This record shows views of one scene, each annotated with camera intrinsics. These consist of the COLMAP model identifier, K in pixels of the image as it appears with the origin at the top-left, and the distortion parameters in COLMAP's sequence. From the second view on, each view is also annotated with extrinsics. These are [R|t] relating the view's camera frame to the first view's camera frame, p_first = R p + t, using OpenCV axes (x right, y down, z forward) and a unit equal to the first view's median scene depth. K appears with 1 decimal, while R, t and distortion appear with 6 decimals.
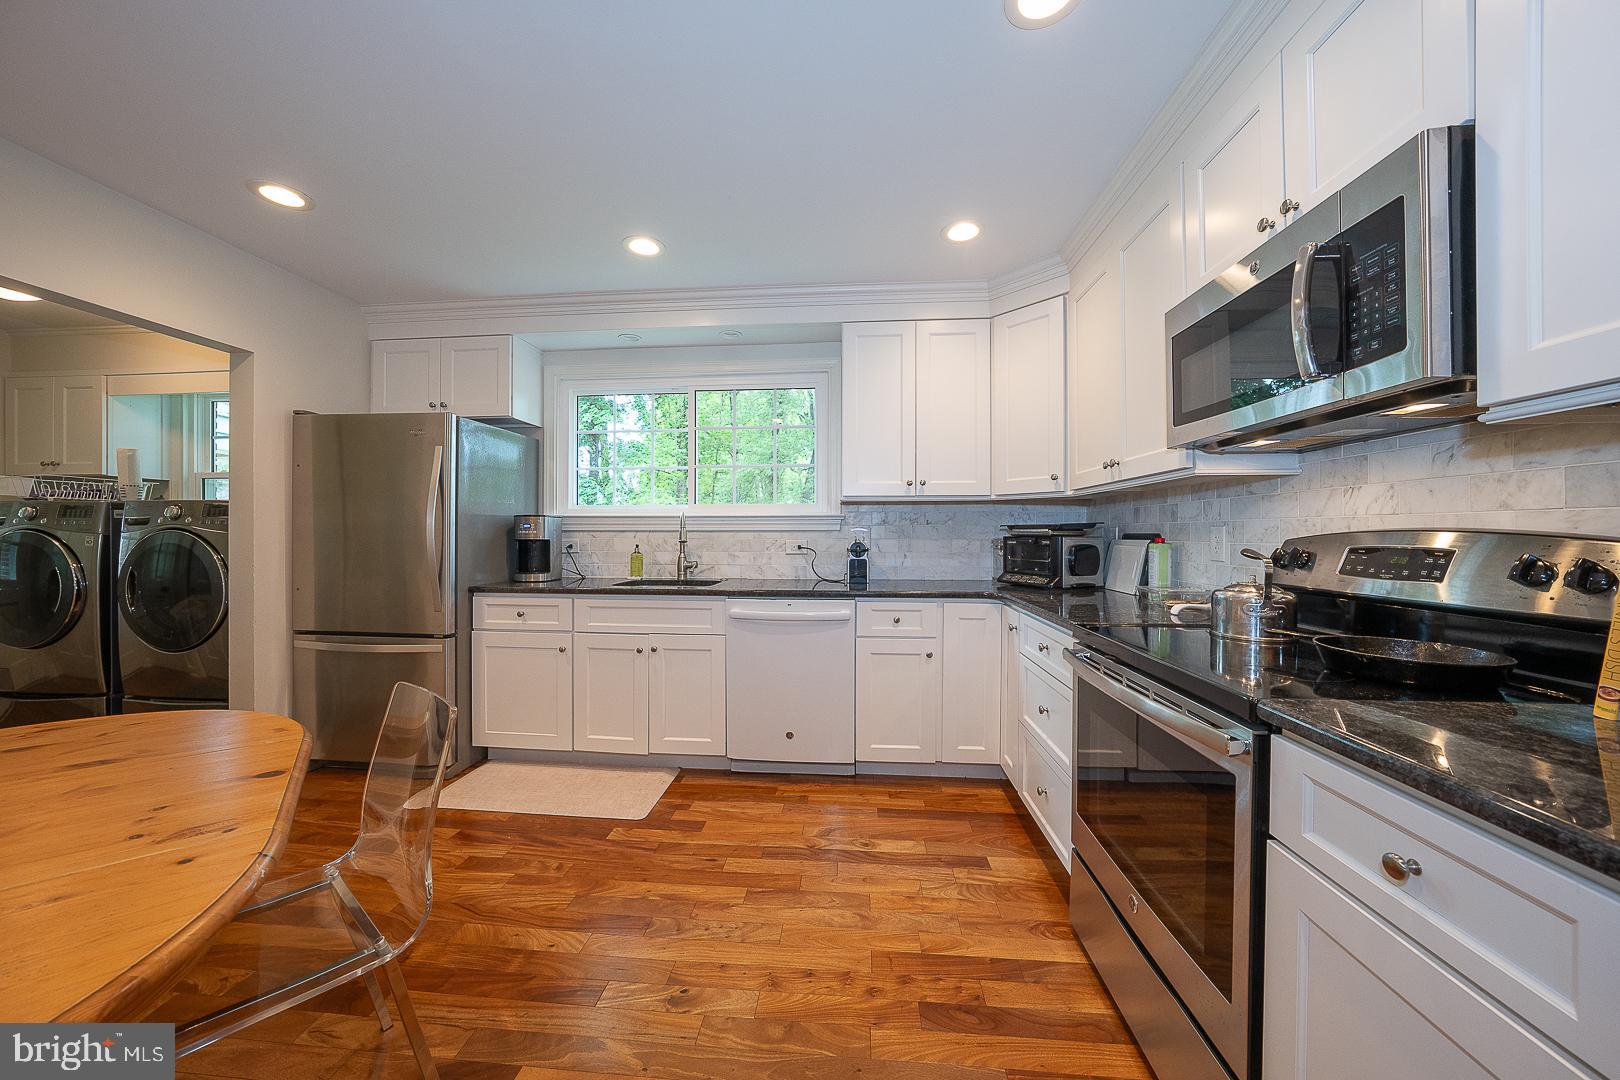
lens RADIAL K [[552.8, 0, 806.8], [0, 552.8, 536.5], [0, 0, 1]] dist [-0.010627, 0.000406]
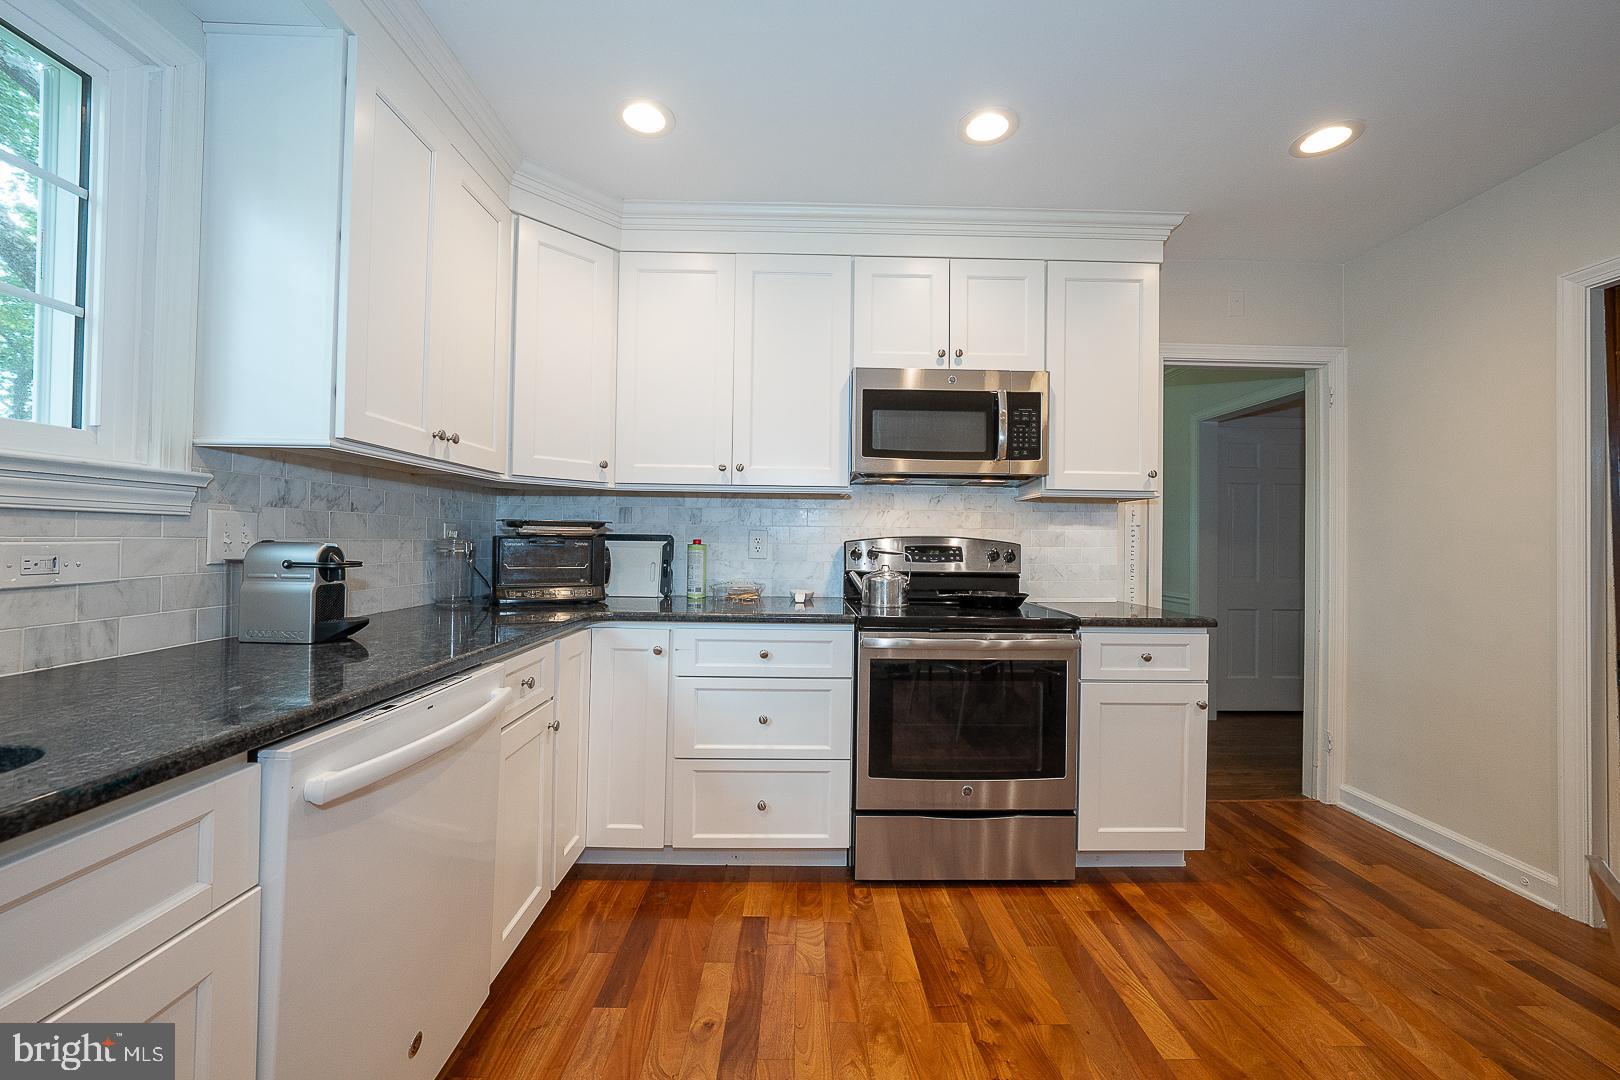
lens RADIAL K [[621.9, 0, 804.2], [0, 621.9, 536.8], [0, 0, 1]] dist [-0.009778, 0.000173]
pose [[-0.096652, 0.004416, 0.995308, -0.447102], [-0.009265, 0.999943, -0.005336, 0.001743], [-0.995275, -0.009737, -0.096606, 0.709353]]
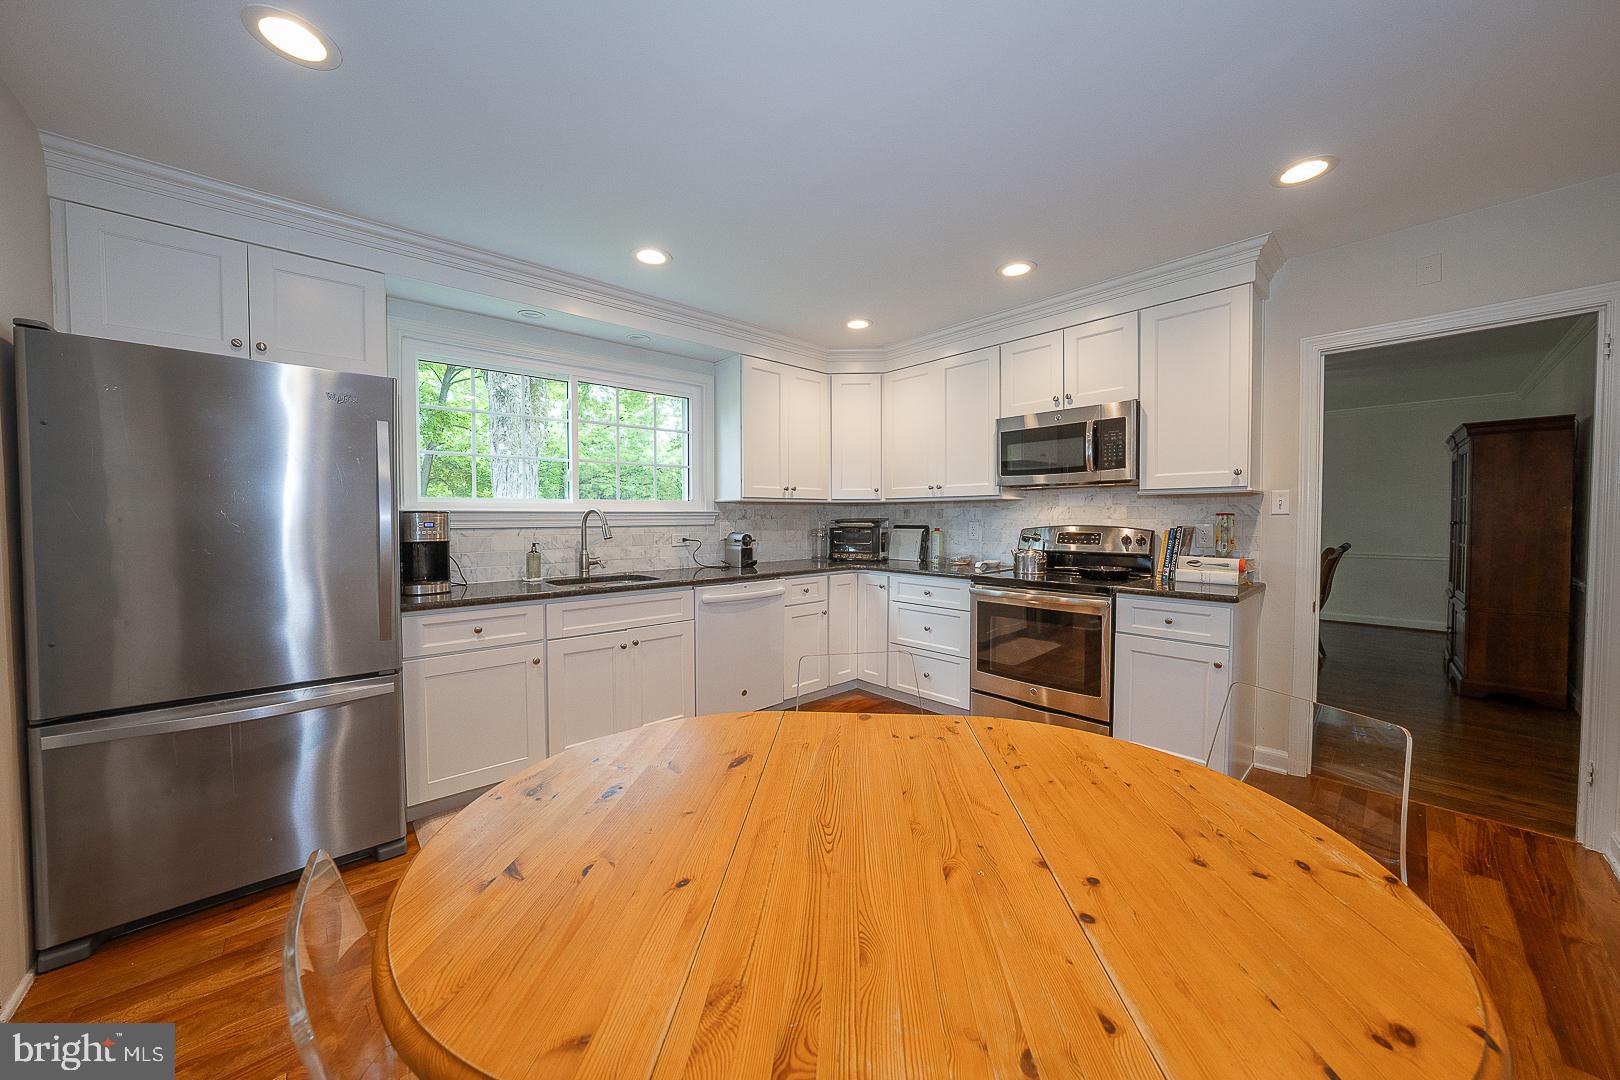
lens RADIAL K [[552.8, 0, 804.7], [0, 552.8, 536.4], [0, 0, 1]] dist [-0.010627, 0.000406]
pose [[0.689428, -0.029608, 0.723749, -0.748796], [0.008820, 0.999433, 0.032485, -0.025142], [-0.724300, -0.016013, 0.689299, 0.054045]]
